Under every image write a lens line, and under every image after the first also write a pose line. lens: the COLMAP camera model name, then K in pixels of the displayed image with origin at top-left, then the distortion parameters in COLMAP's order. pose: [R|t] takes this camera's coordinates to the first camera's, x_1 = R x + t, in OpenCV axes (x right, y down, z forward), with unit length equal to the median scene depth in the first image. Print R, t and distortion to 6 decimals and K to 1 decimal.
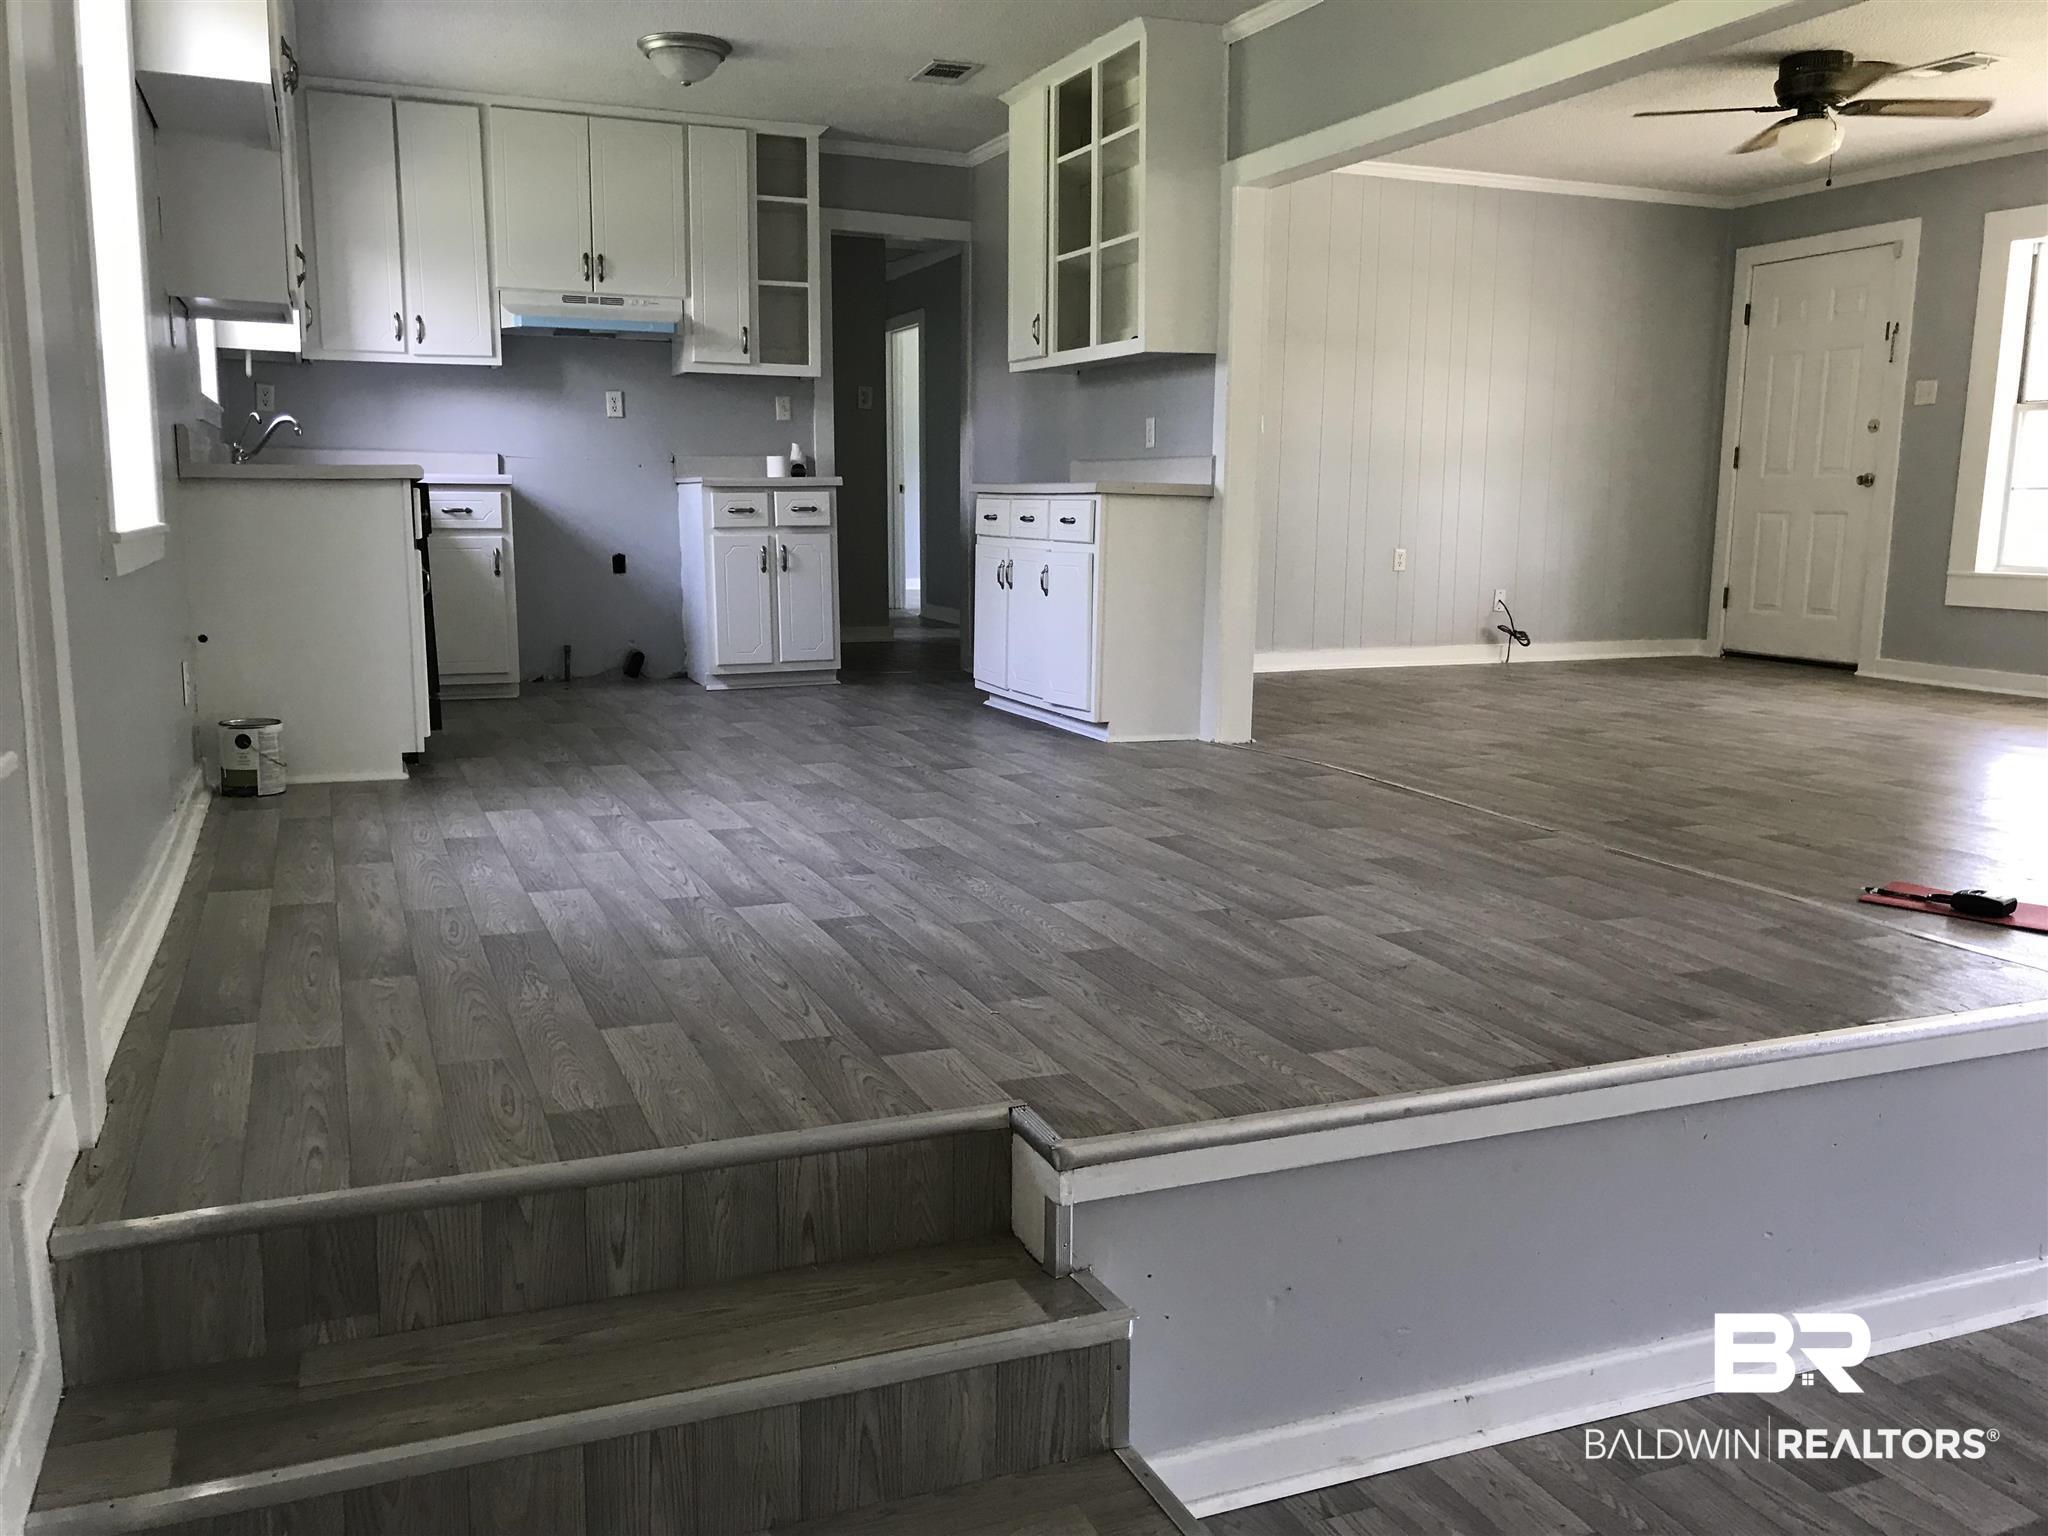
lens RADIAL K [[1692.4, 0, 1039.1], [0, 1692.4, 776.2], [0, 0, 1]] dist [0.039964, -0.085999]
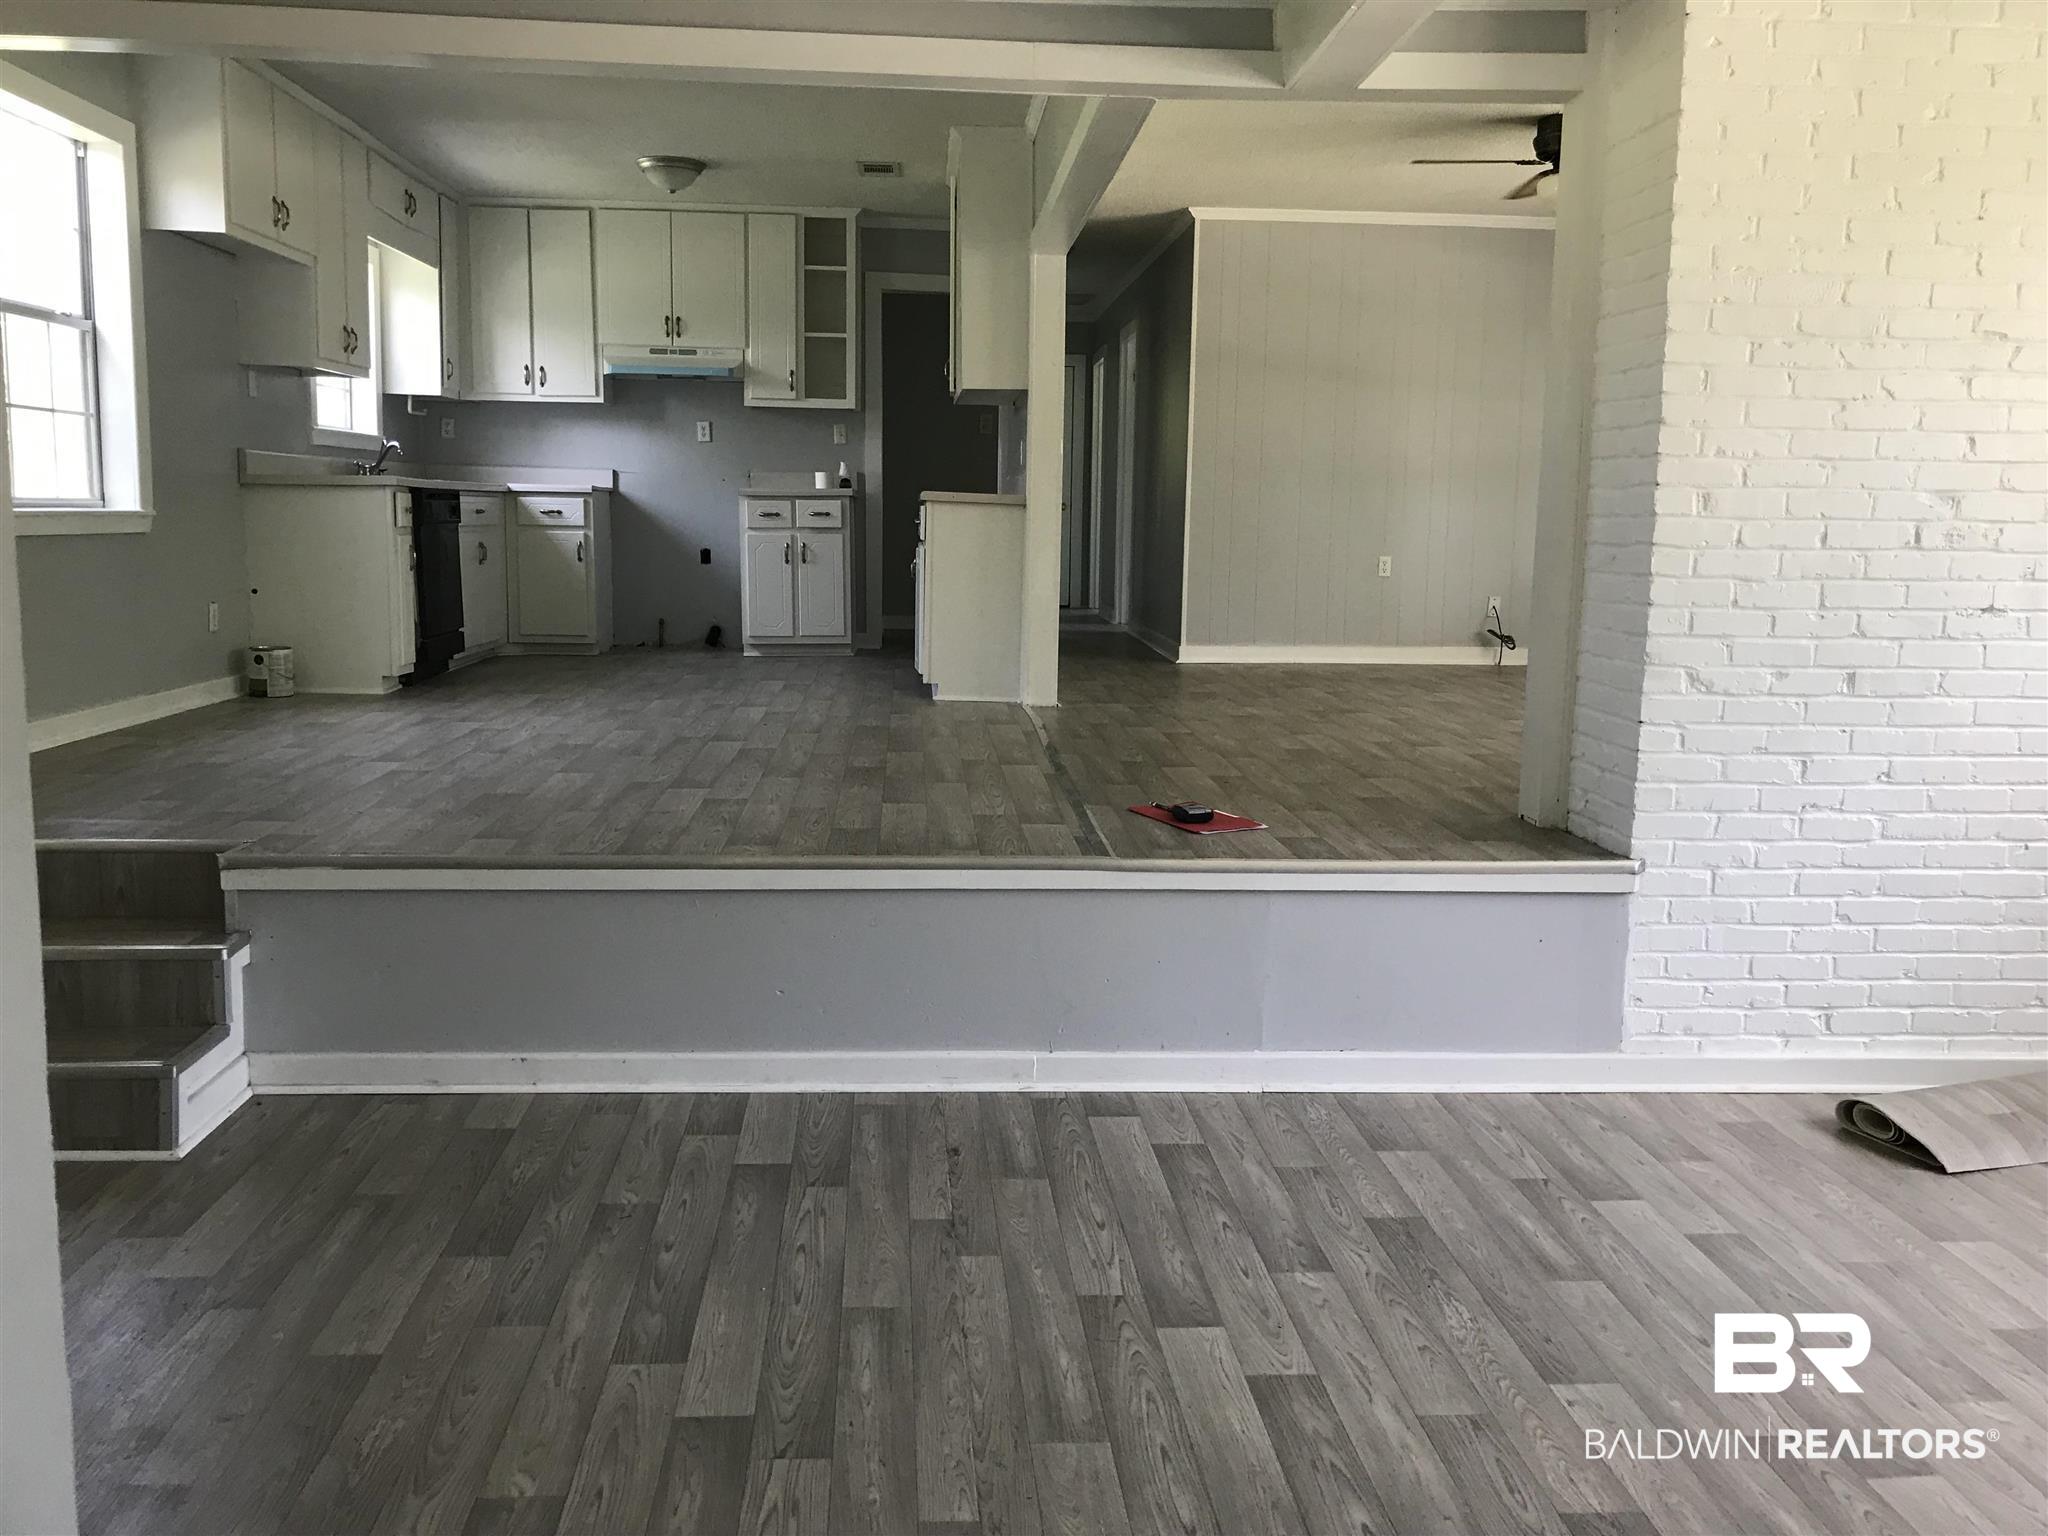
lens RADIAL K [[1692.4, 0, 1047.7], [0, 1692.4, 747.1], [0, 0, 1]] dist [0.039964, -0.085999]
pose [[0.948133, 0.052048, -0.313584, 0.424718], [-0.060688, 0.997997, -0.017847, 0.026144], [0.312027, 0.035952, 0.949393, -0.127676]]
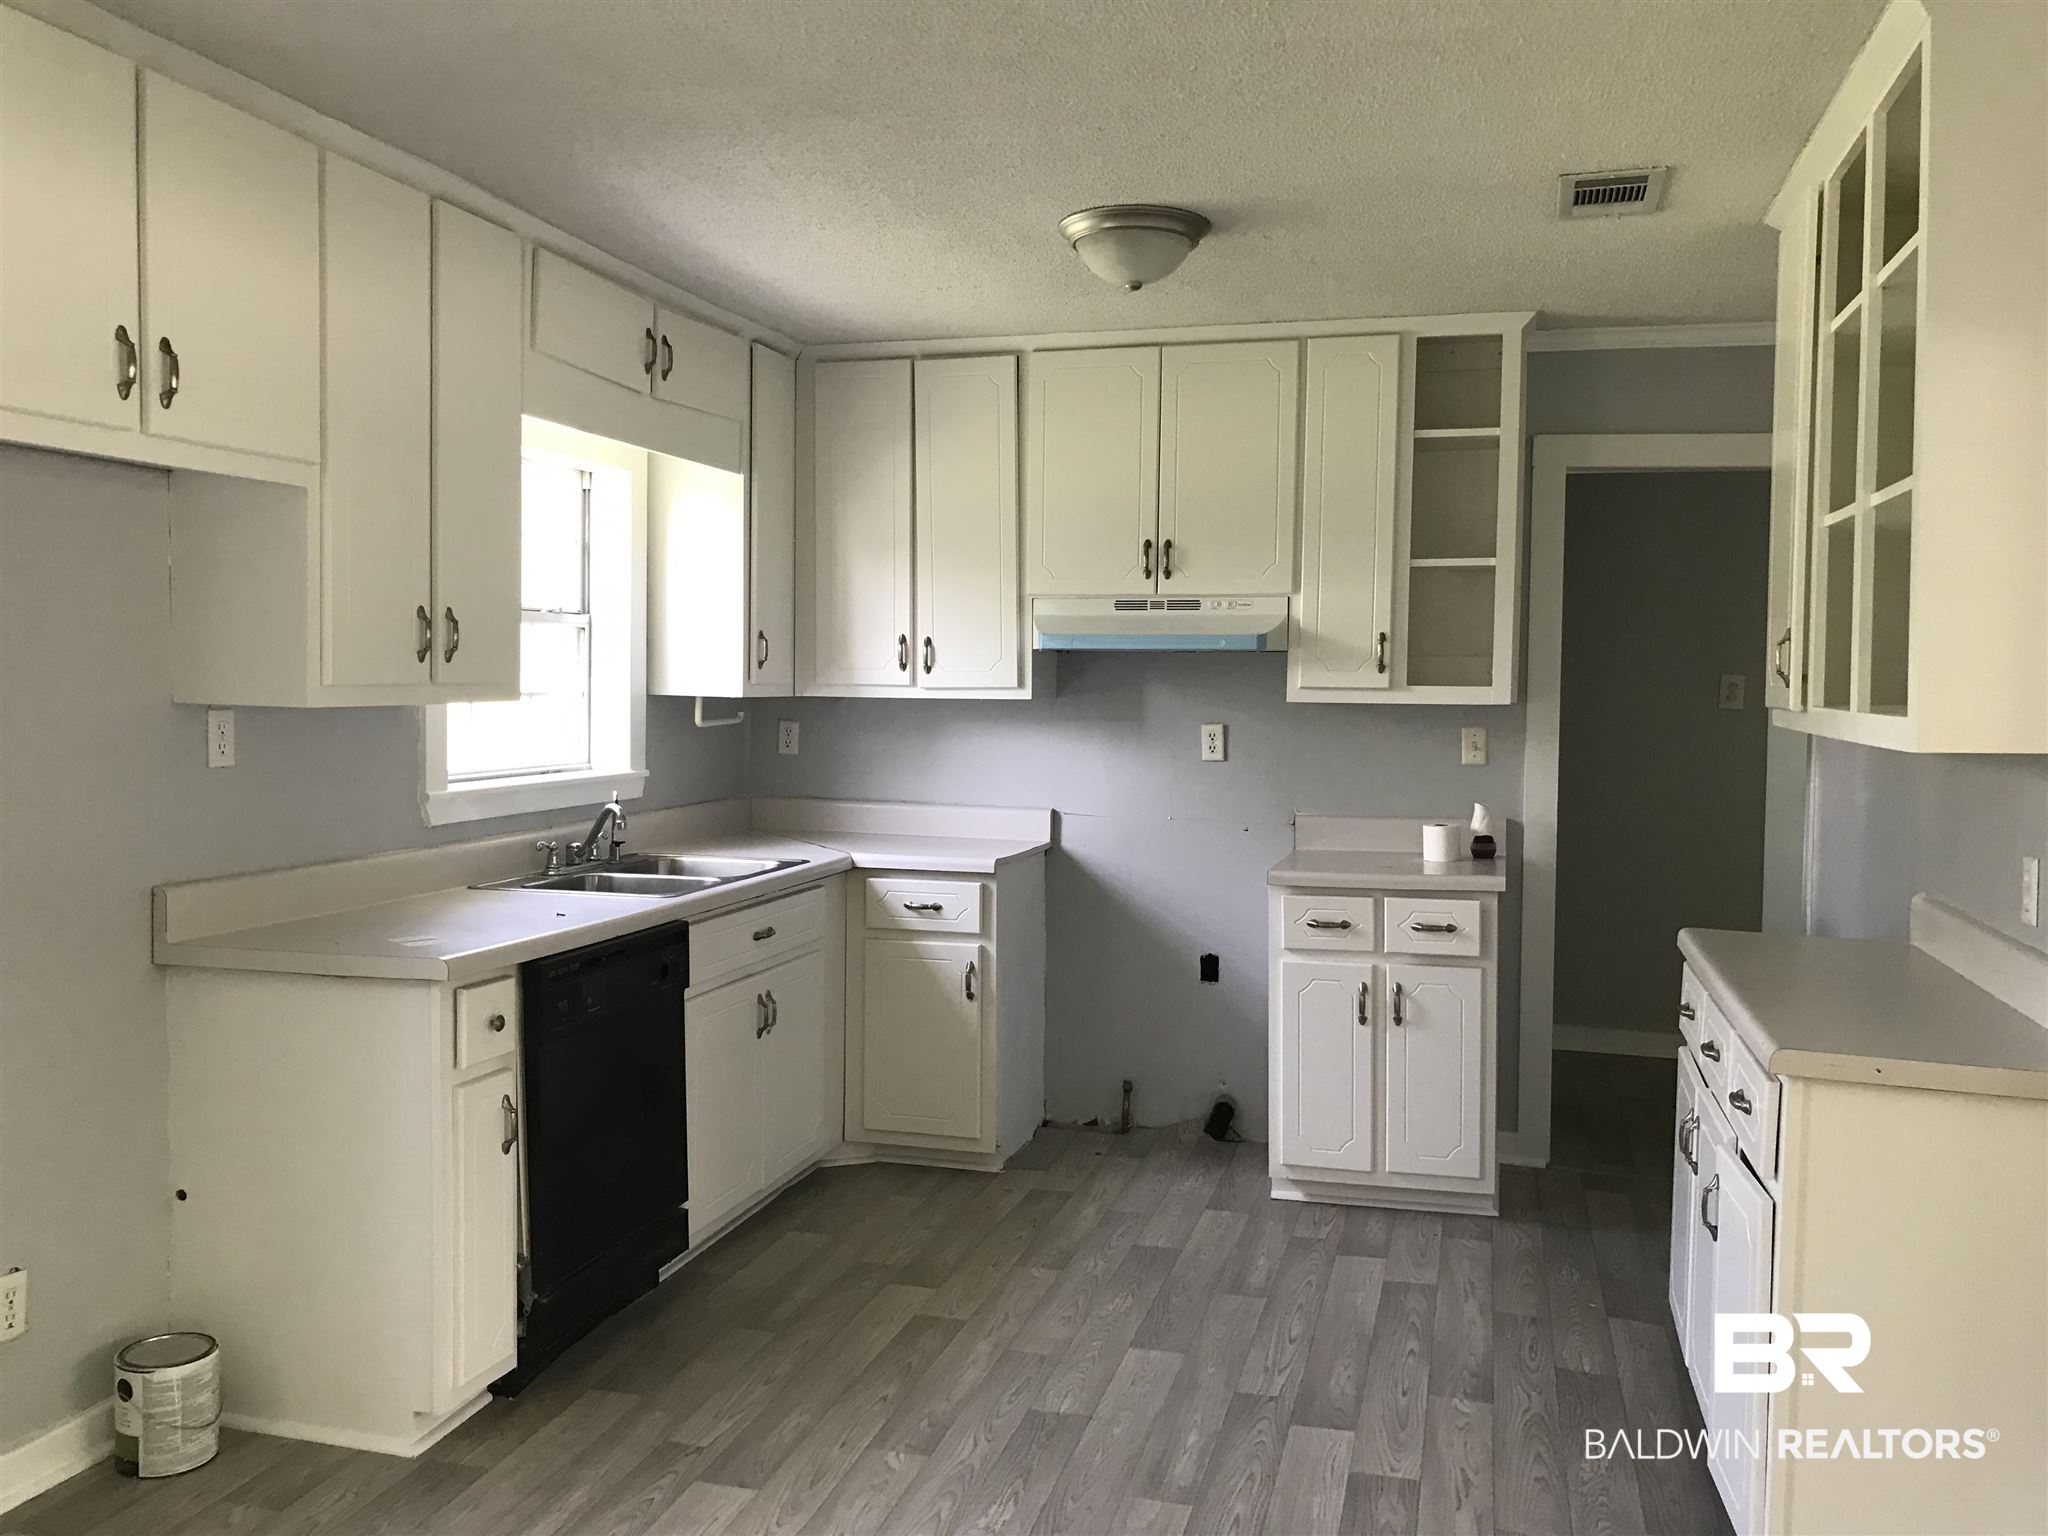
lens RADIAL K [[1692.4, 0, 1003.7], [0, 1692.4, 773.0], [0, 0, 1]] dist [0.039964, -0.085999]
pose [[0.776907, 0.036284, -0.628569, 0.122755], [-0.106186, 0.991588, -0.074007, -0.152634], [0.620596, 0.124242, 0.774225, 0.430975]]
